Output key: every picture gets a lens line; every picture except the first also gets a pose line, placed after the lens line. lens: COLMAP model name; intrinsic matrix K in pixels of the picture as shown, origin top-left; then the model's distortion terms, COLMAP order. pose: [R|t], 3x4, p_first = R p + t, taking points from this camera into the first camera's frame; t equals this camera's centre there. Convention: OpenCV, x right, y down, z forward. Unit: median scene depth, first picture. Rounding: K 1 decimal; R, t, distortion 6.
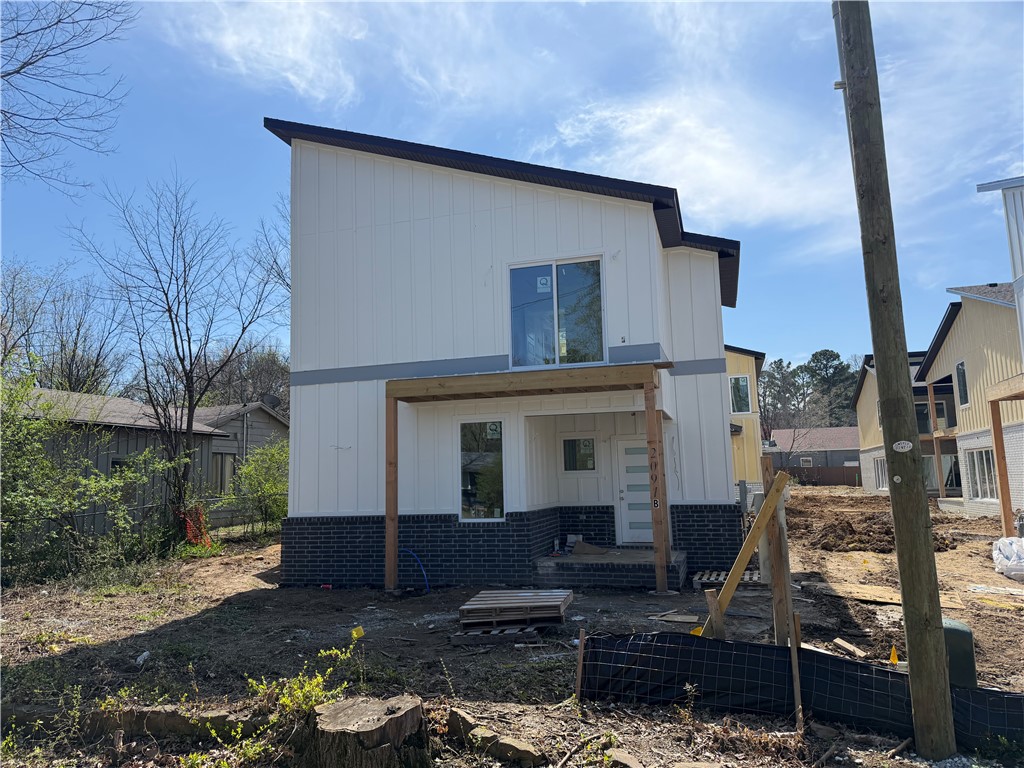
lens RADIAL K [[724.2, 0, 511.8], [0, 724.2, 378.3], [0, 0, 1]] dist [0.028894, 0.000753]
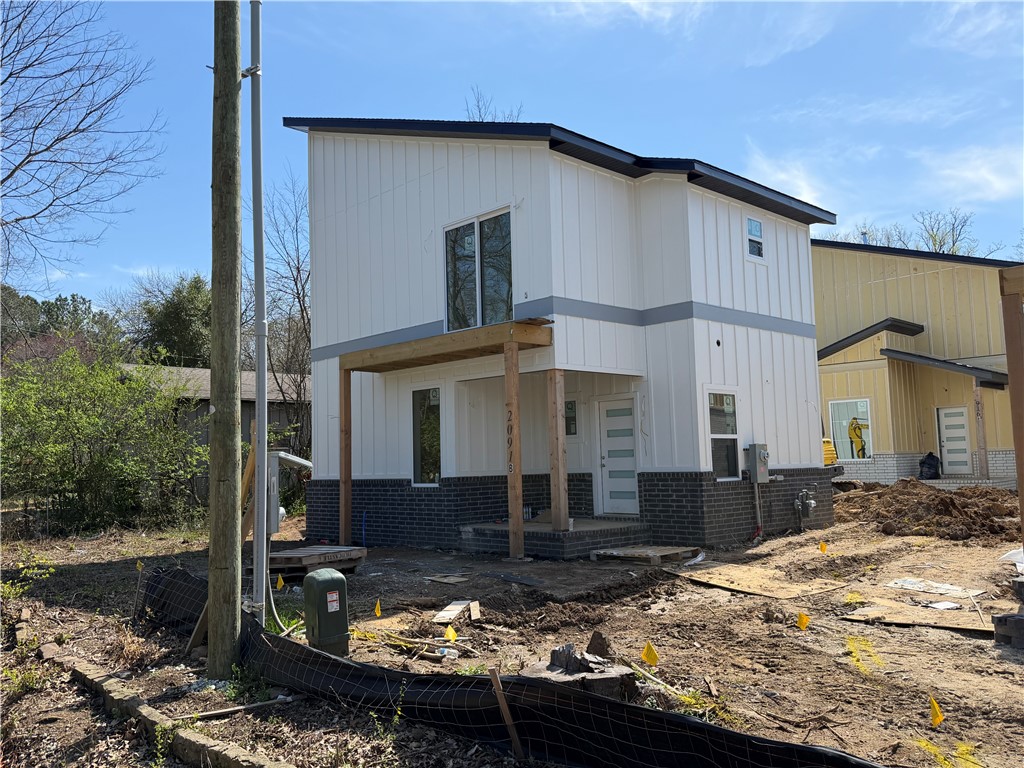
lens RADIAL K [[828.8, 0, 512.4], [0, 828.8, 387.2], [0, 0, 1]] dist [0.044422, 0.001176]
pose [[0.877532, -0.042506, -0.477630, 0.604938], [0.071036, 0.996597, 0.041820, 0.017922], [0.474227, -0.070627, 0.877565, 0.043677]]
